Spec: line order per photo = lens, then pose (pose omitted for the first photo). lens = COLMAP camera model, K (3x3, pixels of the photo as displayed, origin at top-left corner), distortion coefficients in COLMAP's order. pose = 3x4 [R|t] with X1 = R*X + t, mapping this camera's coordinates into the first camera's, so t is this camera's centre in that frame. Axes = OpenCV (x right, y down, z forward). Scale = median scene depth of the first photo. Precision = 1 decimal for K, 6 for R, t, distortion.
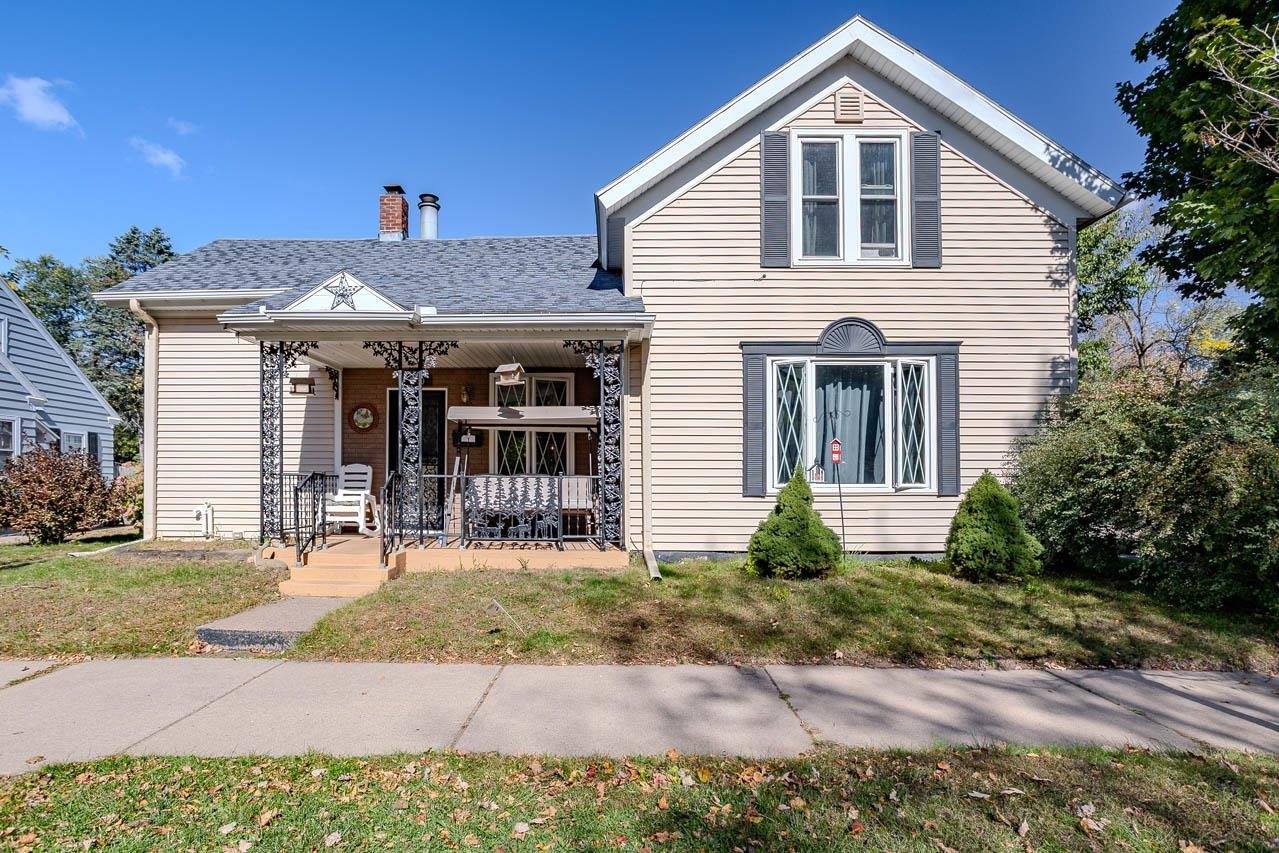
lens RADIAL K [[617.2, 0, 635.9], [0, 617.2, 425.5], [0, 0, 1]] dist [-0.052678, 0.031008]
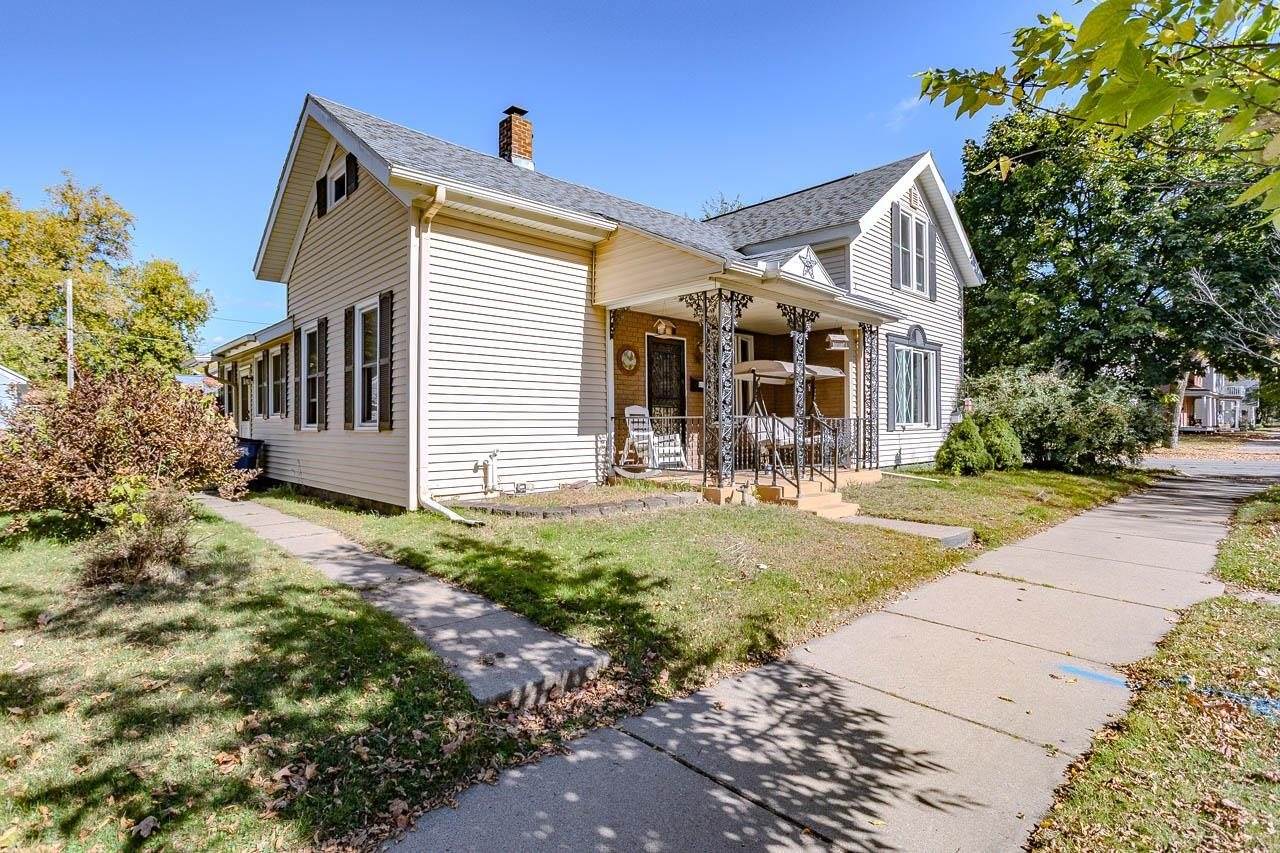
lens RADIAL K [[617.7, 0, 636.4], [0, 617.7, 425.5], [0, 0, 1]] dist [-0.052678, 0.031008]
pose [[0.702263, -0.009903, 0.711849, -1.295262], [-0.055734, 0.996070, 0.068840, 0.027200], [-0.709733, -0.088018, 0.698951, 0.305445]]
